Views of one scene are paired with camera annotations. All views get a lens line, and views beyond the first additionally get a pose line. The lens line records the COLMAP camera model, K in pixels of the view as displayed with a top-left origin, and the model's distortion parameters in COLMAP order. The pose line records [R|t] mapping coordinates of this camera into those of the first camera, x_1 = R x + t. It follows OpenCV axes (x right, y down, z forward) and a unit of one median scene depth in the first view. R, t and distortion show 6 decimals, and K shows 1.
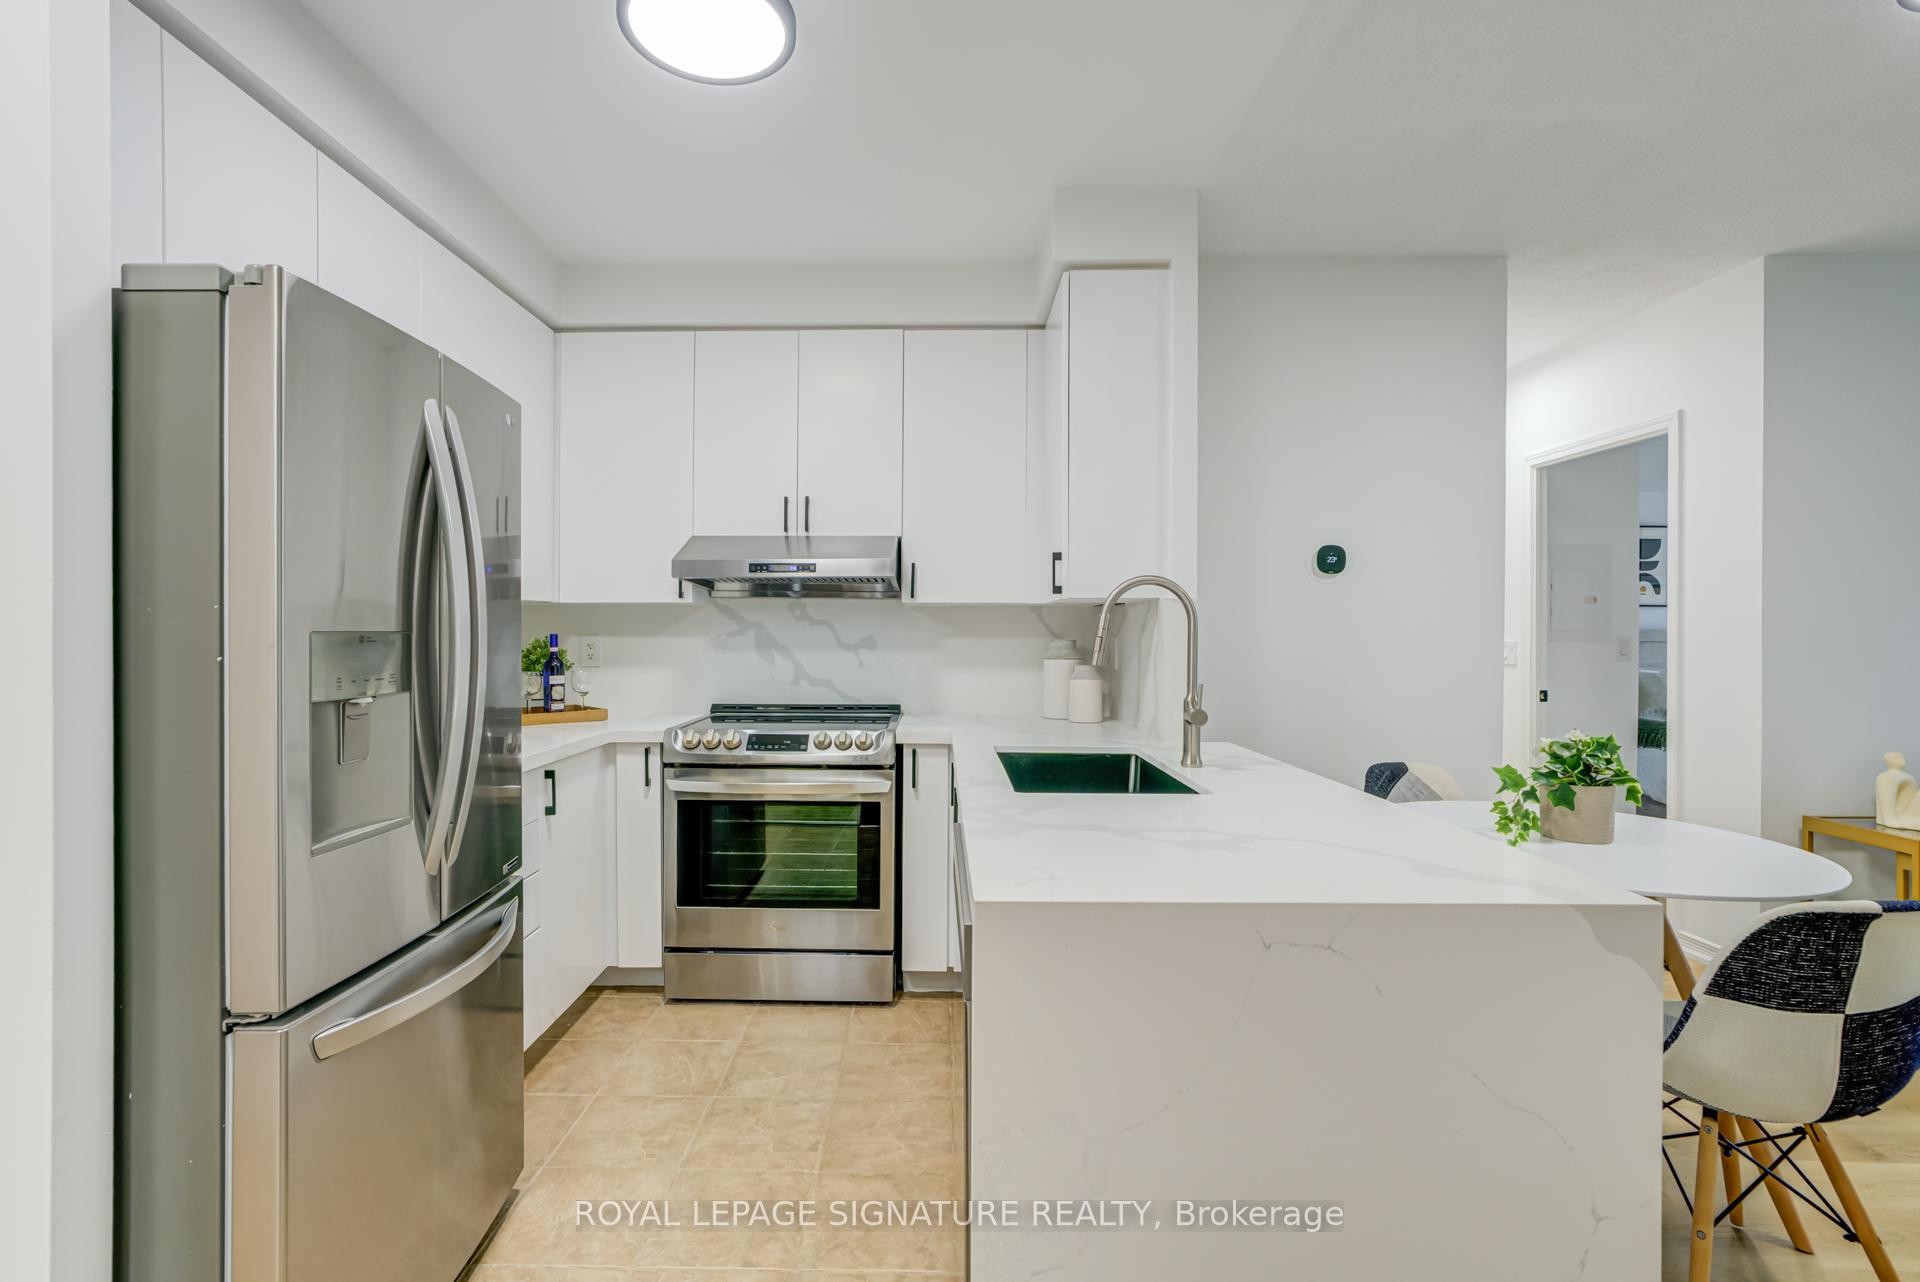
lens RADIAL K [[946.1, 0, 960.4], [0, 946.1, 633.6], [0, 0, 1]] dist [-0.002613, 0.000848]
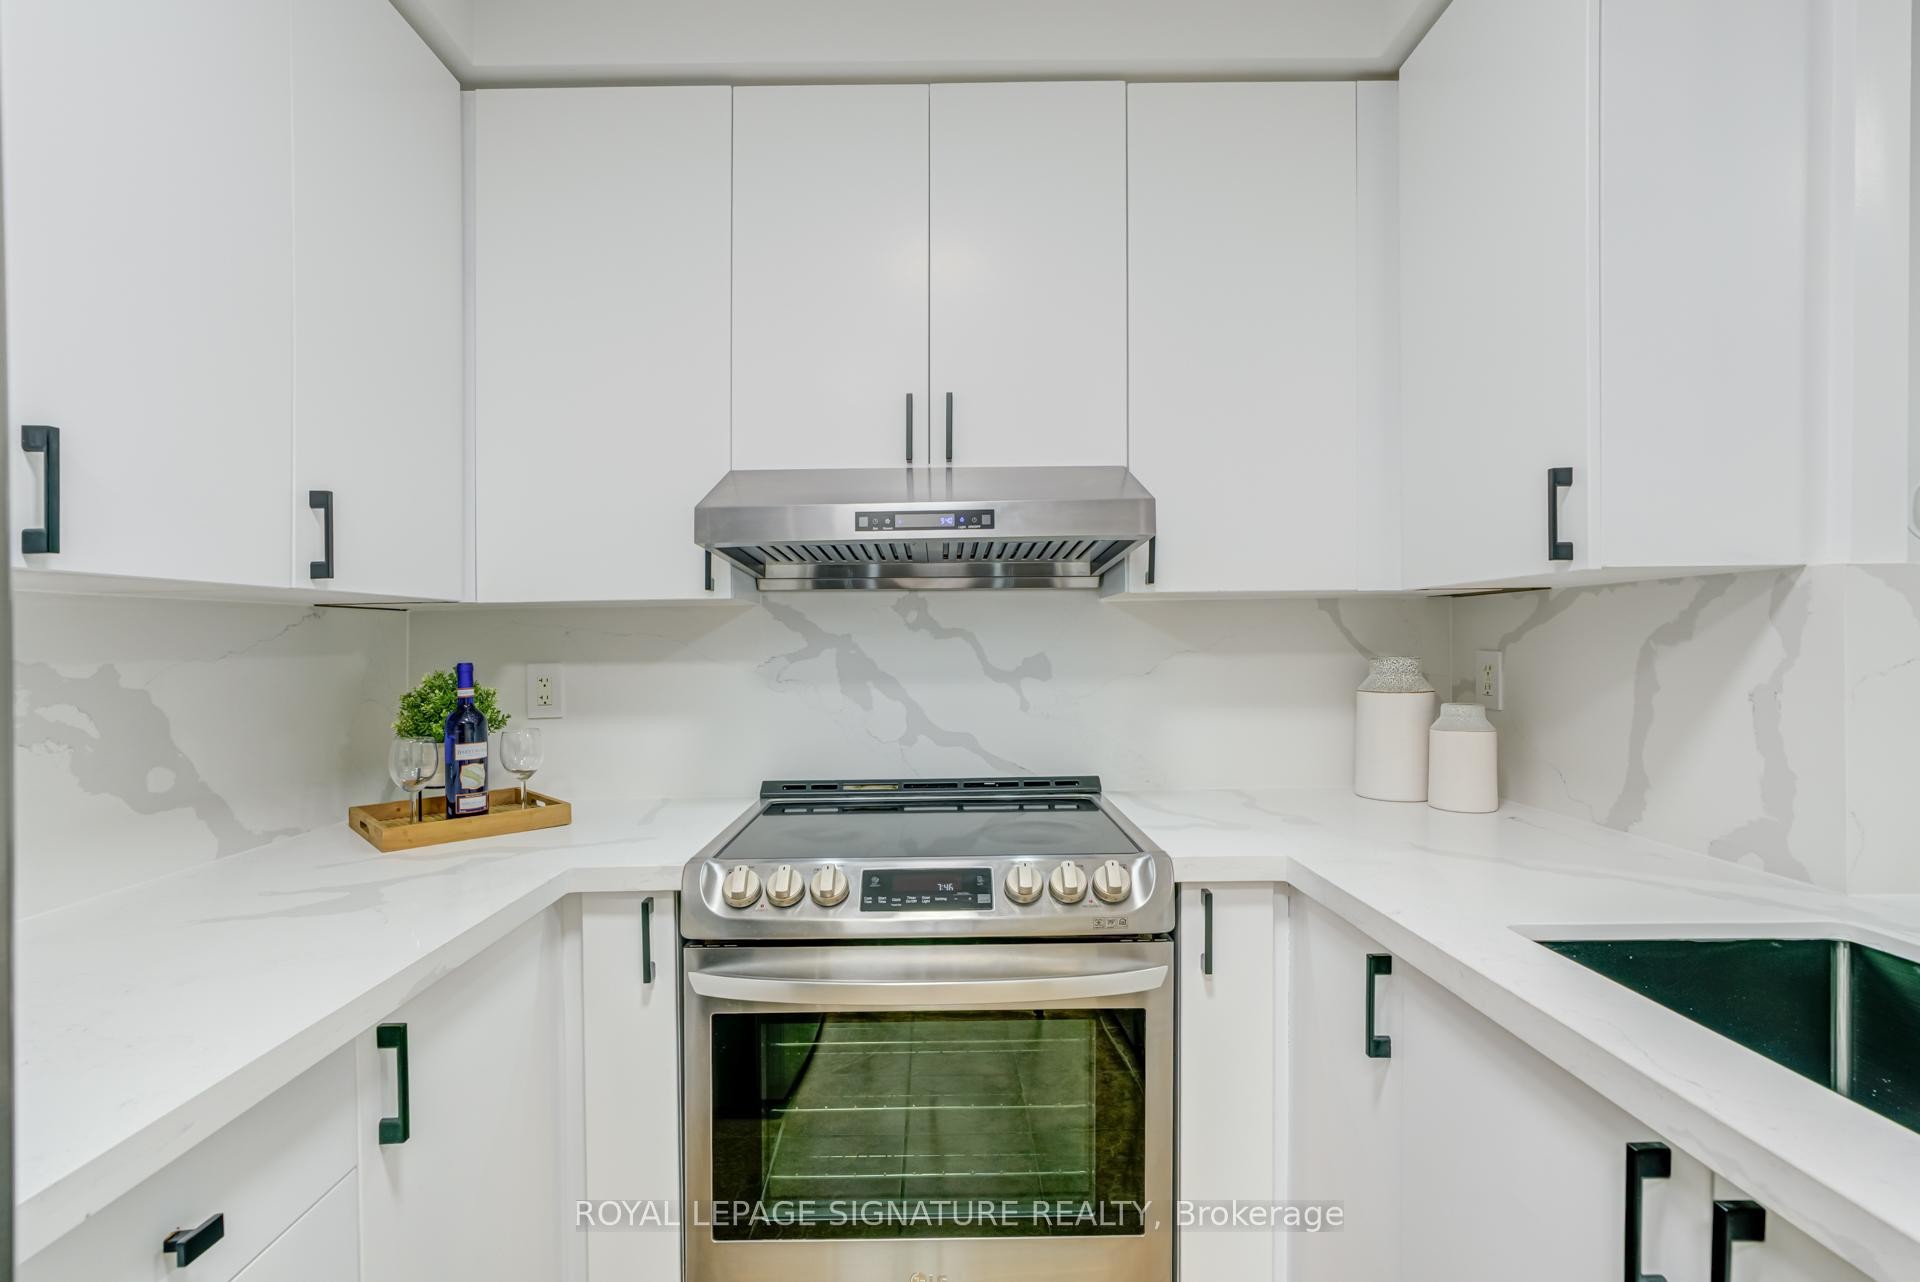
lens RADIAL K [[867.7, 0, 953.5], [0, 867.7, 621.2], [0, 0, 1]] dist [-0.004290, -0.000257]
pose [[0.999660, -0.015388, 0.021067, -0.171244], [0.015936, 0.999533, -0.026089, -0.005729], [-0.020655, 0.026416, 0.999438, 0.518965]]
